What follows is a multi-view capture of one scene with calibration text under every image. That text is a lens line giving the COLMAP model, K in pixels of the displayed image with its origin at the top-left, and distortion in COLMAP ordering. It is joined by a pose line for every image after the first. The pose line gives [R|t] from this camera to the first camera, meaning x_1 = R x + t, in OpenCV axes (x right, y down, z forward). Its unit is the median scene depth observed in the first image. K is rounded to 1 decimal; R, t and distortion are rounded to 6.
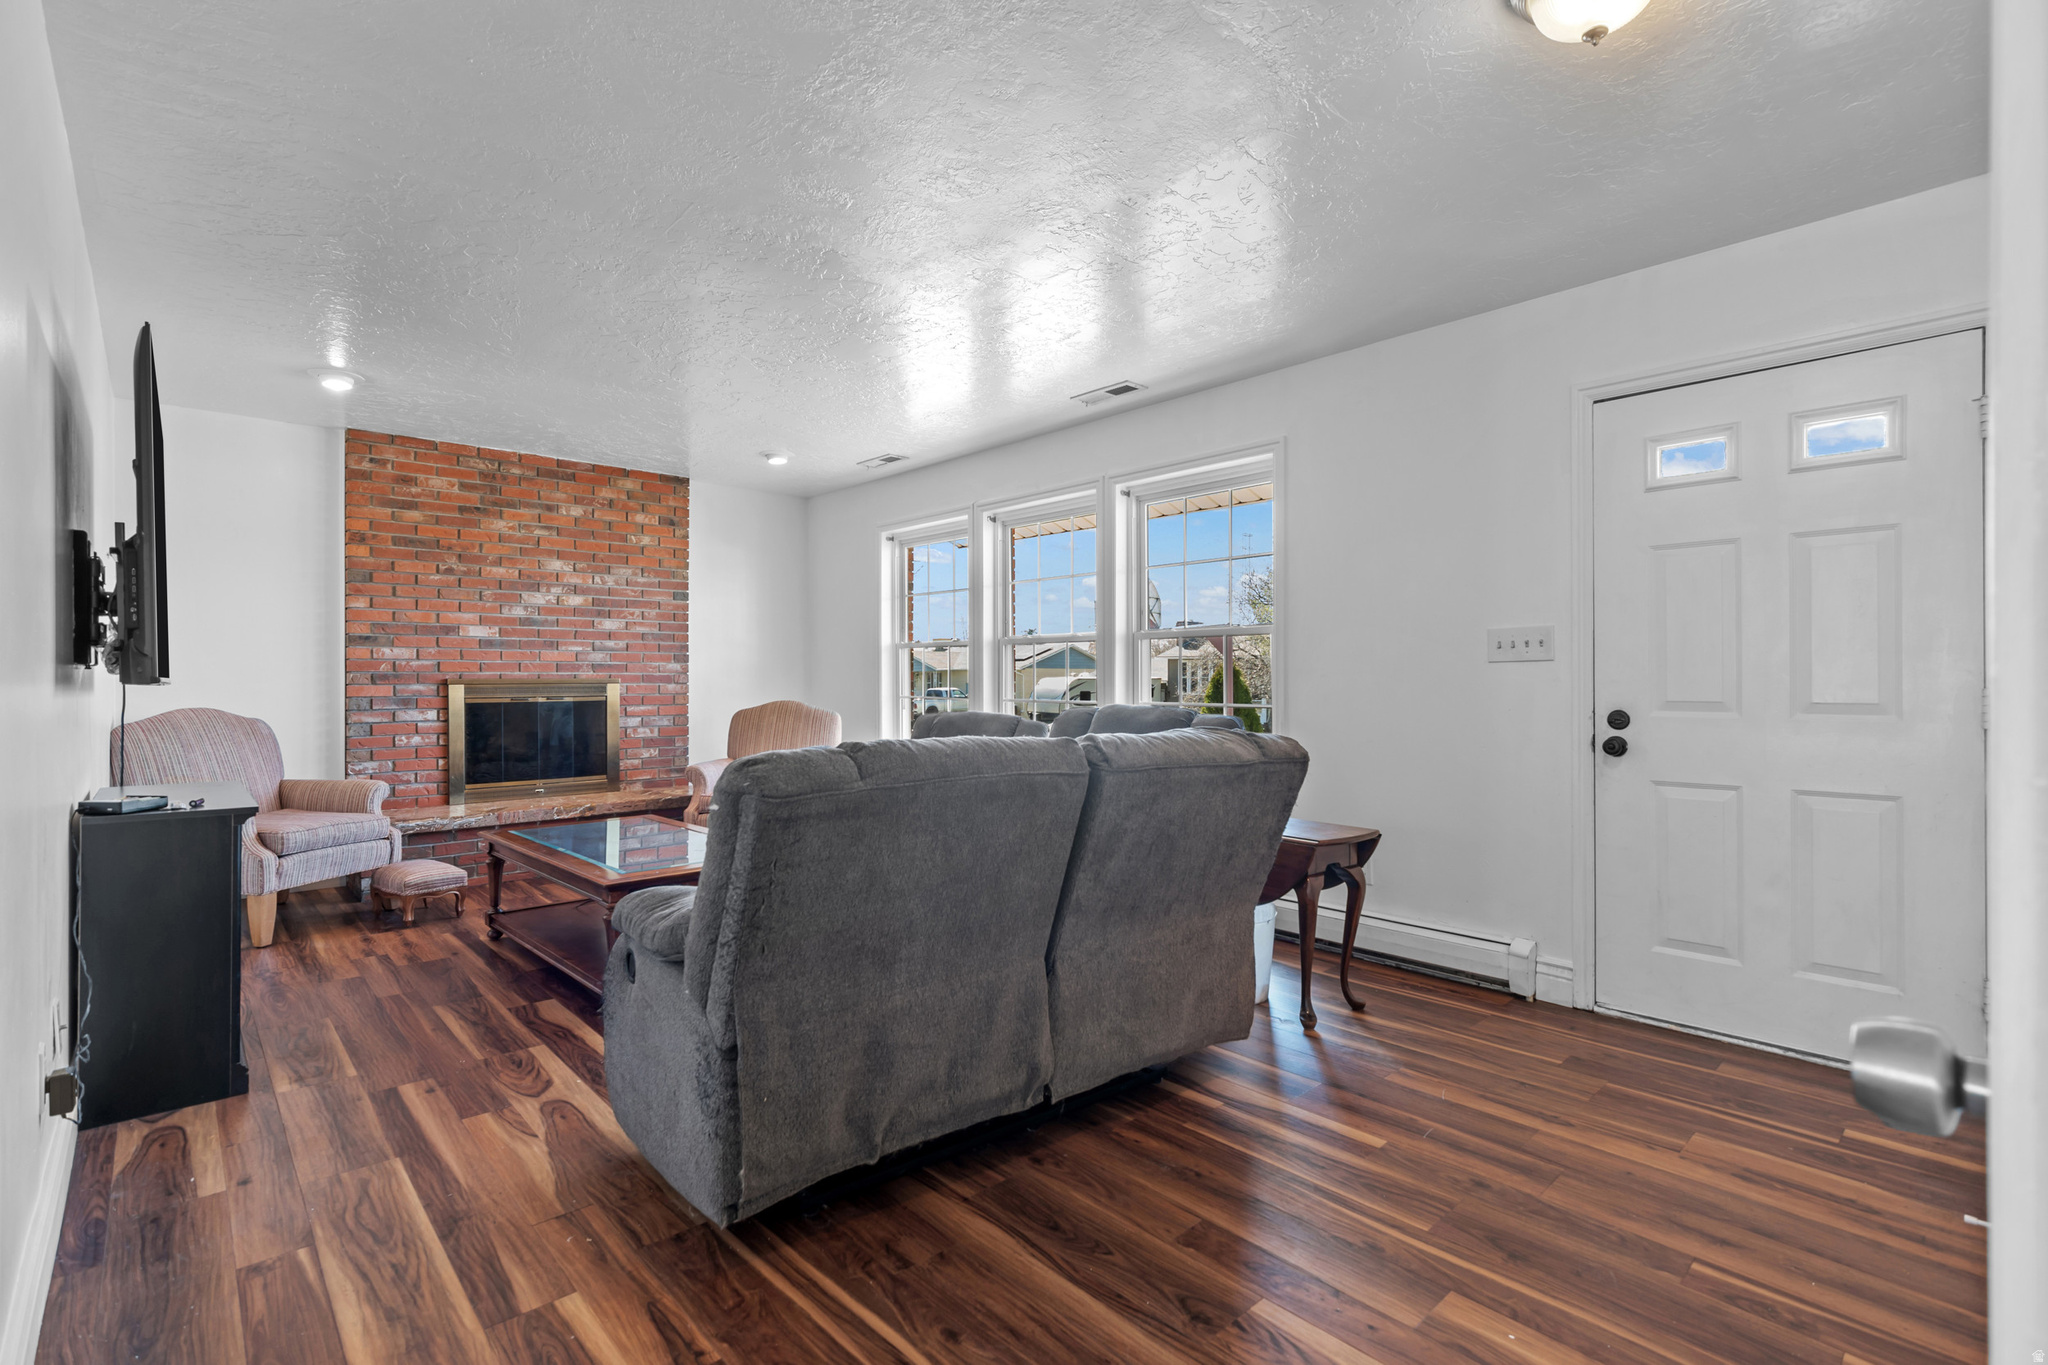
lens RADIAL K [[914.7, 0, 1024.0], [0, 914.7, 682.5], [0, 0, 1]] dist [-0.000294, 0.000176]
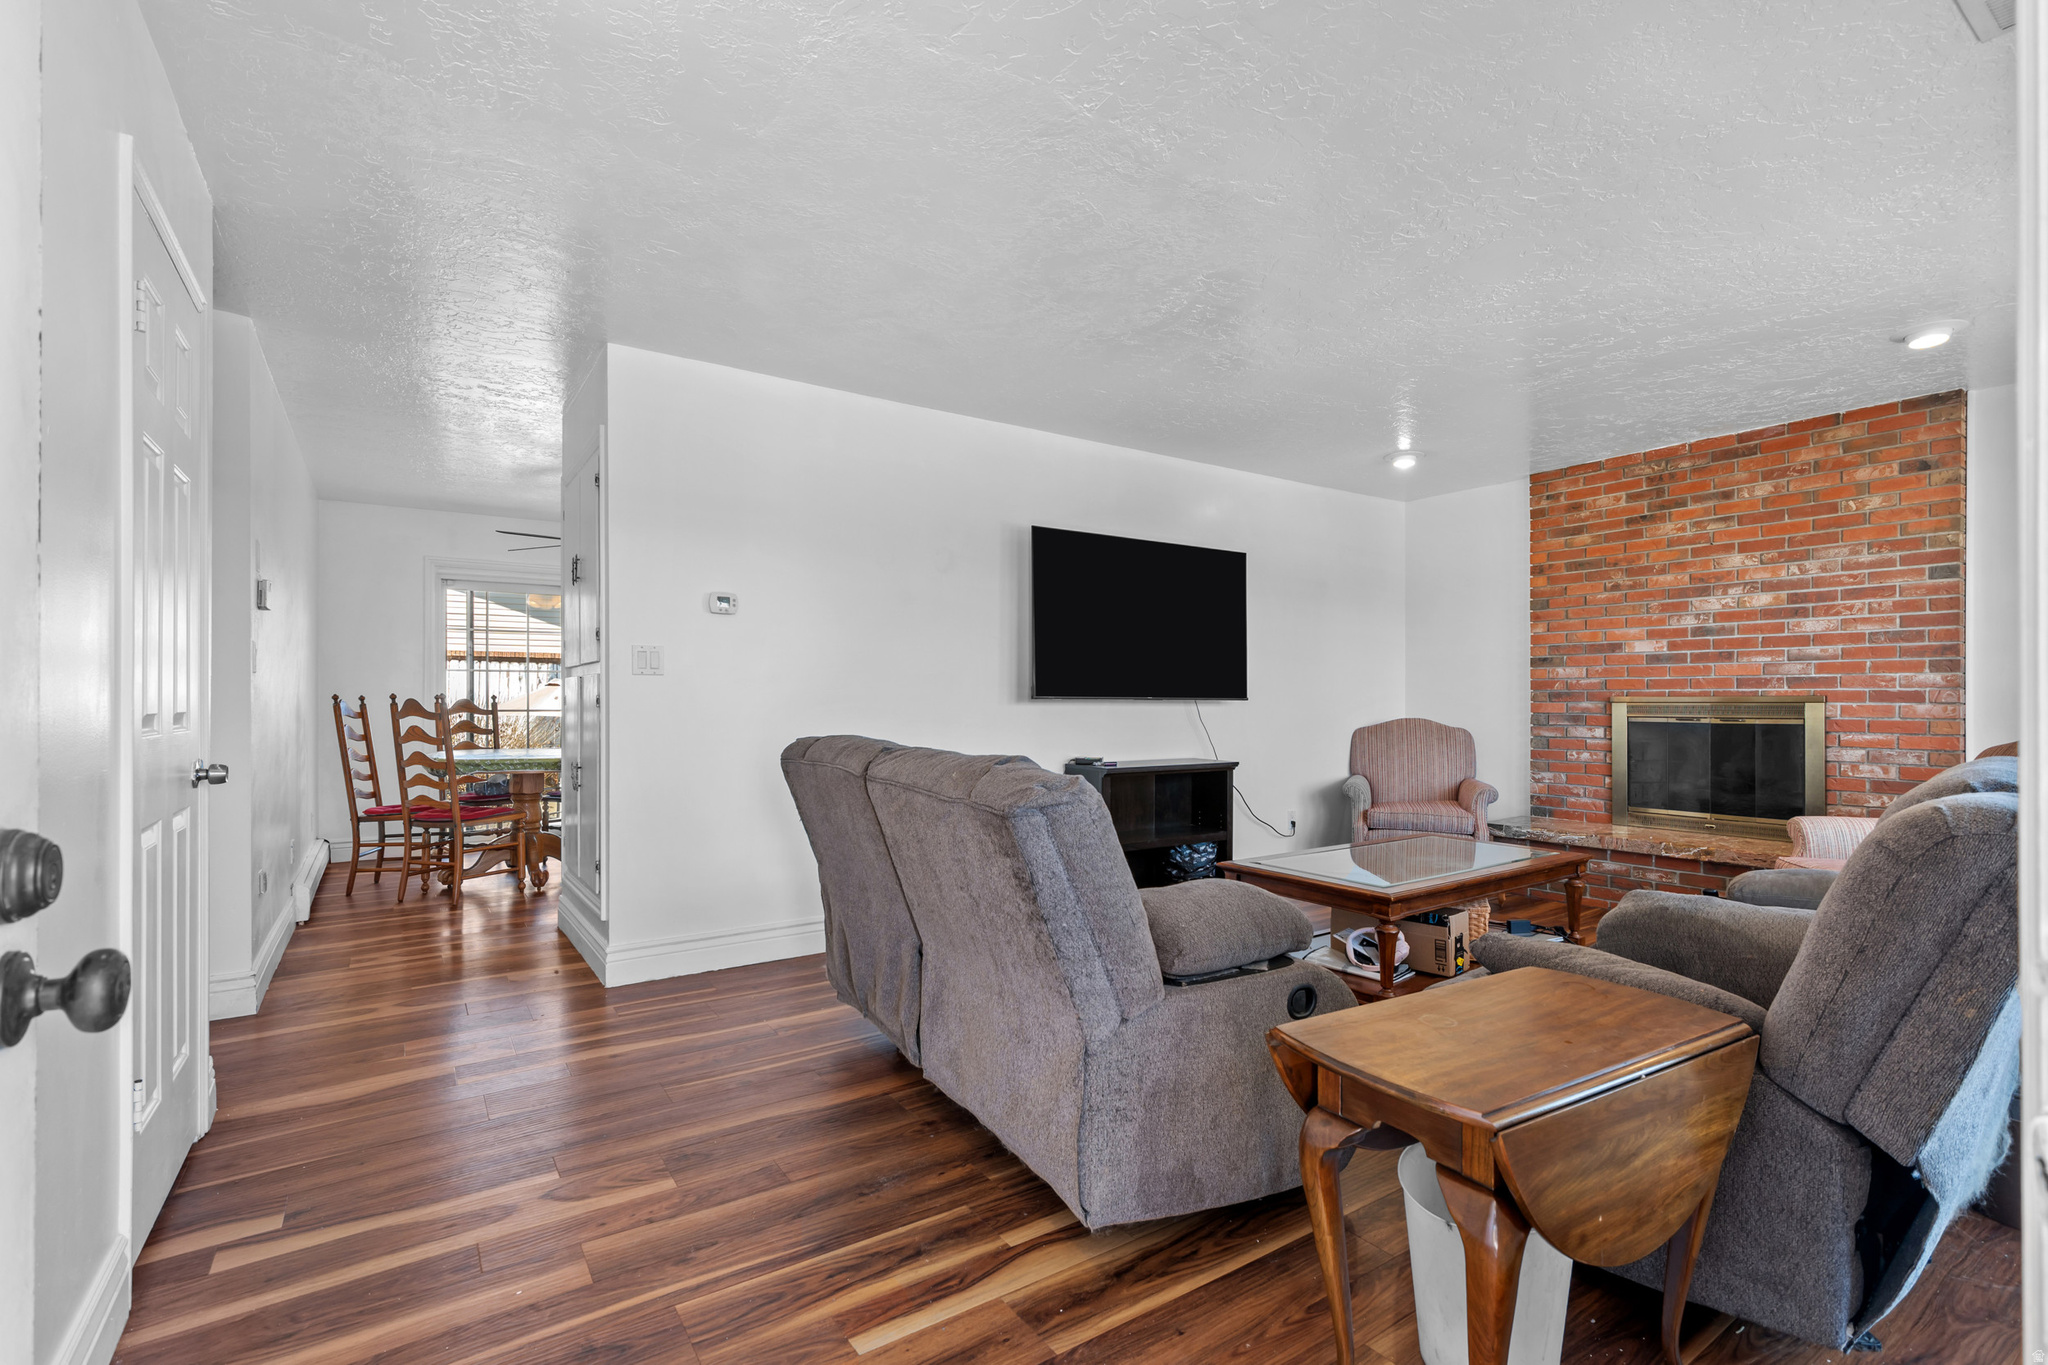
lens RADIAL K [[928.4, 0, 1024.1], [0, 928.4, 689.8], [0, 0, 1]] dist [-0.000544, 0.000078]
pose [[-0.143863, -0.008584, -0.989560, 0.447592], [-0.004700, 0.999957, -0.007991, -0.000303], [0.989586, 0.003501, -0.143897, 0.505907]]
